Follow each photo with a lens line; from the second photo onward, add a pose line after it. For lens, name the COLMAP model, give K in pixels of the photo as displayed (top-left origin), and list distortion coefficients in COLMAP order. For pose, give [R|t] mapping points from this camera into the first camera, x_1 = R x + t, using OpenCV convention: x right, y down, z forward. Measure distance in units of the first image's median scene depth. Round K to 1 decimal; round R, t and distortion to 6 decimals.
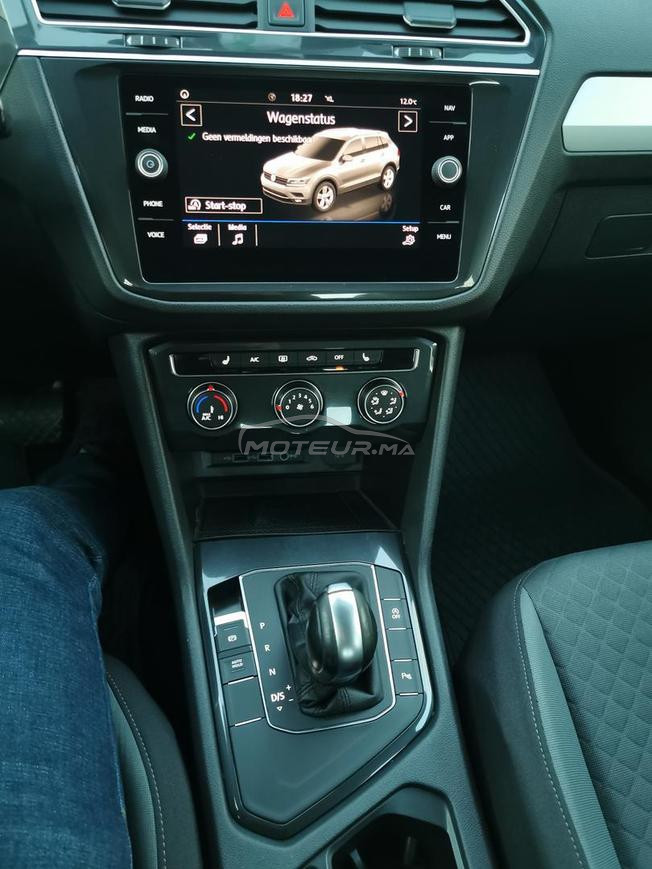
lens RADIAL K [[669.3, 0, 326.0], [0, 669.3, 434.5], [0, 0, 1]] dist [-0.006442, -0.005014]
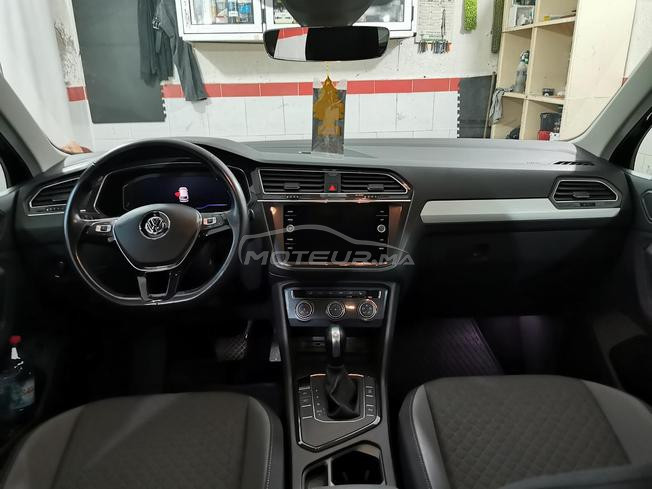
lens RADIAL K [[502.2, 0, 326.0], [0, 502.2, 244.5], [0, 0, 1]] dist [-0.006442, -0.005014]
pose [[0.980367, -0.018409, -0.196319, 0.383146], [-0.065295, 0.909149, -0.411320, 0.652367], [0.186056, 0.416063, 0.890098, -1.110734]]
